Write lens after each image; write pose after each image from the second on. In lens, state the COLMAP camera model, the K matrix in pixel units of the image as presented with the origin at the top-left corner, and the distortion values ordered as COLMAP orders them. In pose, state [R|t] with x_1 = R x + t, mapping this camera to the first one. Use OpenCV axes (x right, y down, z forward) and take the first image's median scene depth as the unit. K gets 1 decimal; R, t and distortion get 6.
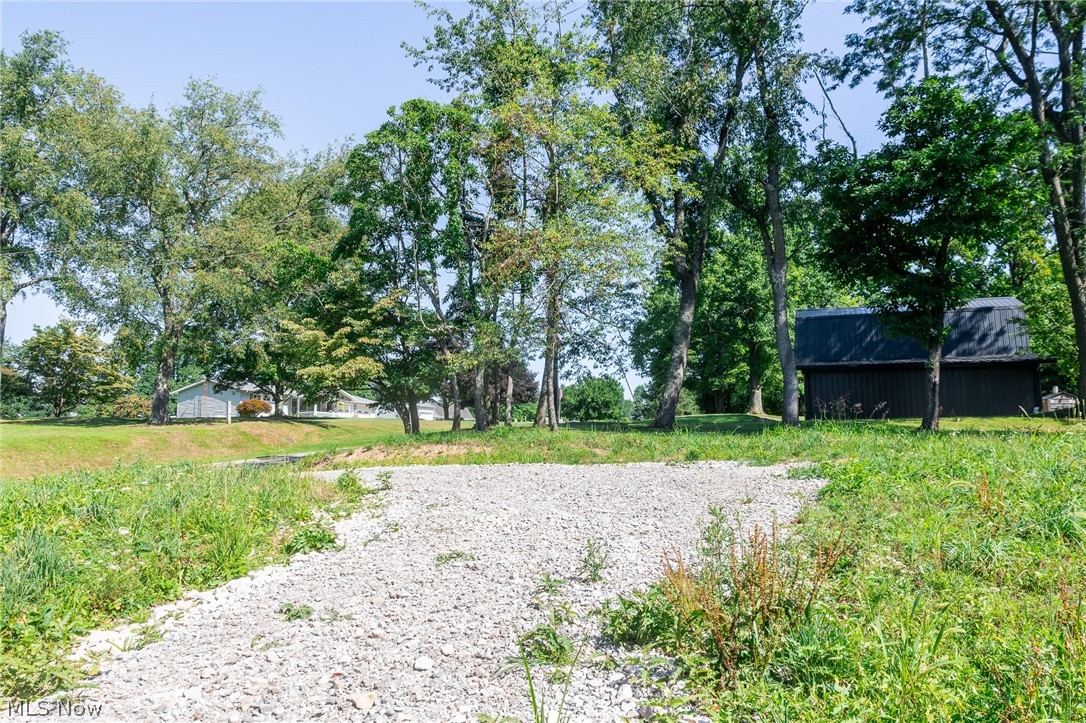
lens RADIAL K [[723.6, 0, 538.6], [0, 723.6, 365.5], [0, 0, 1]] dist [-0.007621, 0.005614]
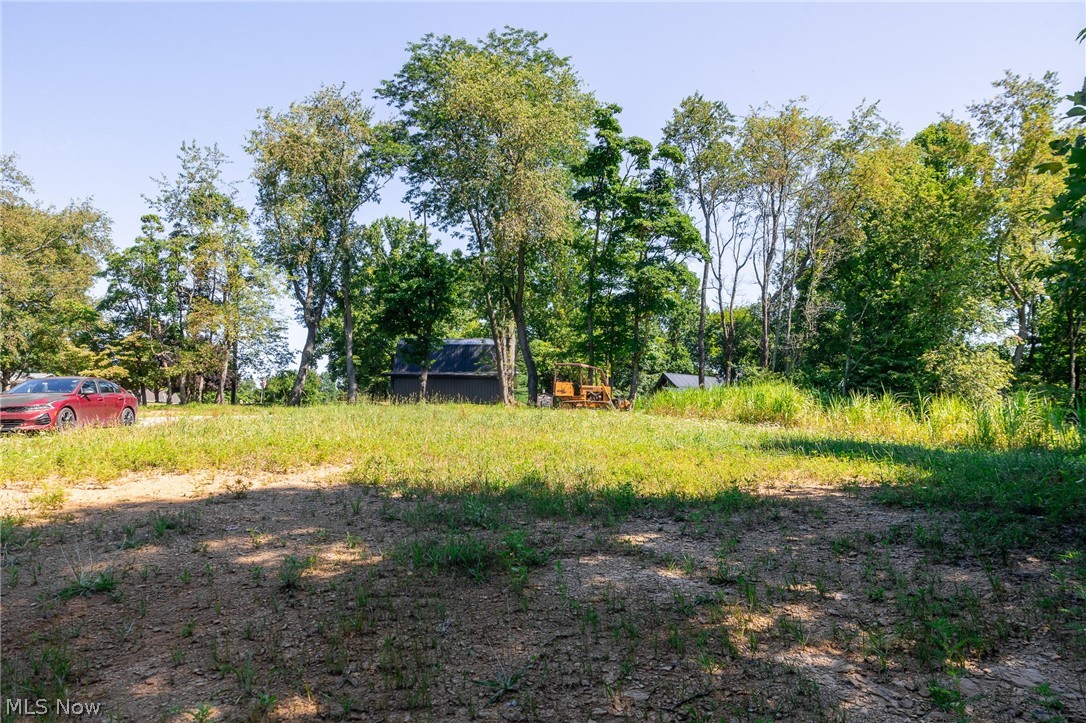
lens RADIAL K [[723.6, 0, 538.6], [0, 723.6, 365.5], [0, 0, 1]] dist [-0.007621, 0.005614]
pose [[0.933157, 0.037161, 0.357543, 0.113198], [-0.041889, 0.999107, 0.005486, -0.067440], [-0.357020, -0.020096, 0.933880, -1.144154]]
